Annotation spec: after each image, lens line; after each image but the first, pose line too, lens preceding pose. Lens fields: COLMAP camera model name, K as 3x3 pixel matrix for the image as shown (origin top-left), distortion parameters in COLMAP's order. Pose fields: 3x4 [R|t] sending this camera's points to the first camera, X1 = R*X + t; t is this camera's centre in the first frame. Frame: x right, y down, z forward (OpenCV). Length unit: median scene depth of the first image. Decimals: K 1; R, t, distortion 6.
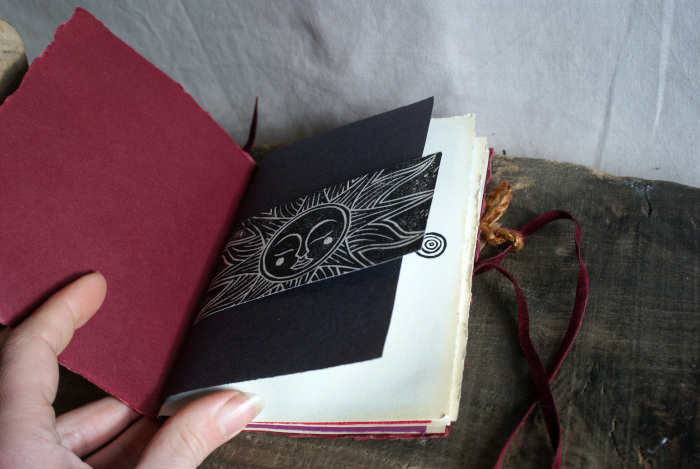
lens RADIAL K [[1007.4, 0, 354.5], [0, 1007.4, 235.4], [0, 0, 1]] dist [-0.159259, 0.000000]
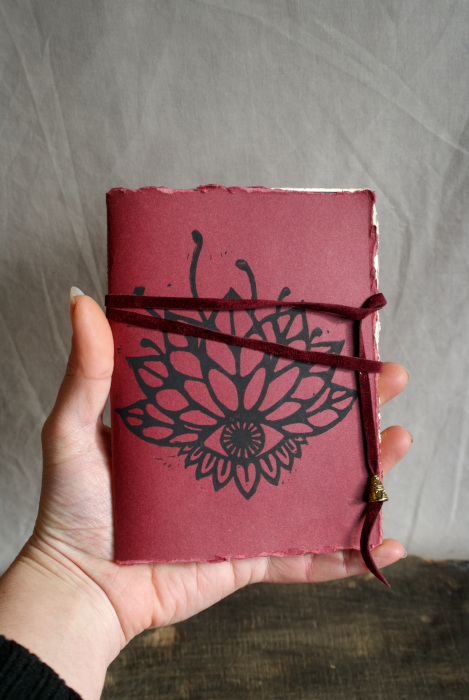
lens RADIAL K [[1007.4, 0, 236.5], [0, 1007.4, 351.3], [0, 0, 1]] dist [-0.159259, 0.000000]
pose [[0.945164, -0.020090, 0.325978, -0.419434], [0.110520, 0.958895, -0.261353, -0.008590], [-0.307328, 0.283048, 0.908534, -0.219979]]
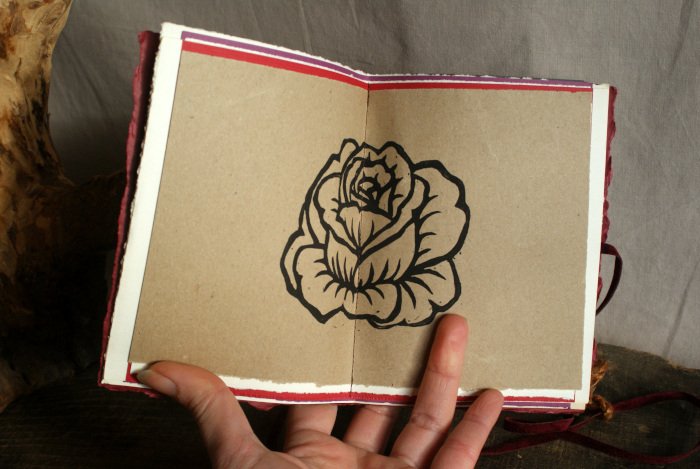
lens RADIAL K [[1007.4, 0, 351.6], [0, 1007.4, 234.7], [0, 0, 1]] dist [-0.159259, 0.000000]
pose [[0.993710, 0.111214, 0.013142, -0.152471], [-0.107699, 0.981215, -0.160059, 0.013625], [-0.030696, 0.157637, 0.987020, -0.137725]]
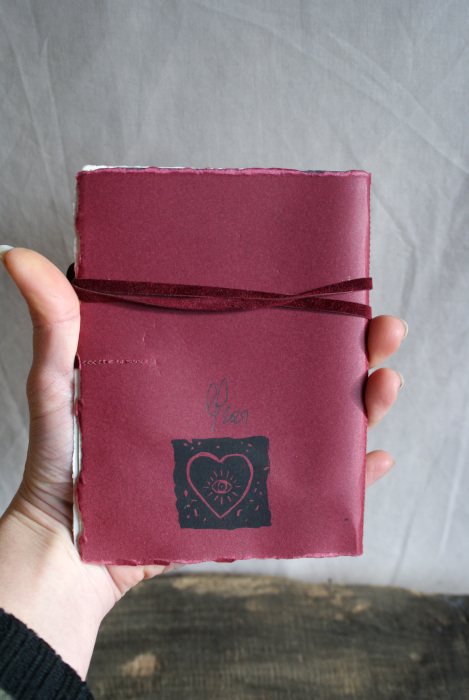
lens RADIAL K [[1007.4, 0, 233.5], [0, 1007.4, 350.3], [0, 0, 1]] dist [-0.159259, 0.000000]
pose [[0.934801, 0.012224, 0.354960, -0.434489], [0.082075, 0.964922, -0.249377, -0.061784], [-0.345557, 0.262252, 0.901007, -0.175161]]
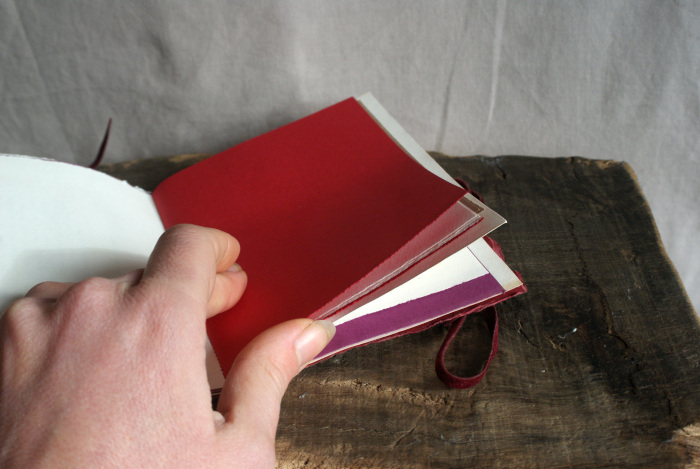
lens RADIAL K [[1007.4, 0, 351.3], [0, 1007.4, 230.9], [0, 0, 1]] dist [-0.159259, 0.000000]
pose [[0.962086, -0.012098, 0.272477, -0.148497], [0.067489, 0.978508, -0.194850, 0.215249], [-0.264264, 0.205852, 0.942226, 0.018436]]
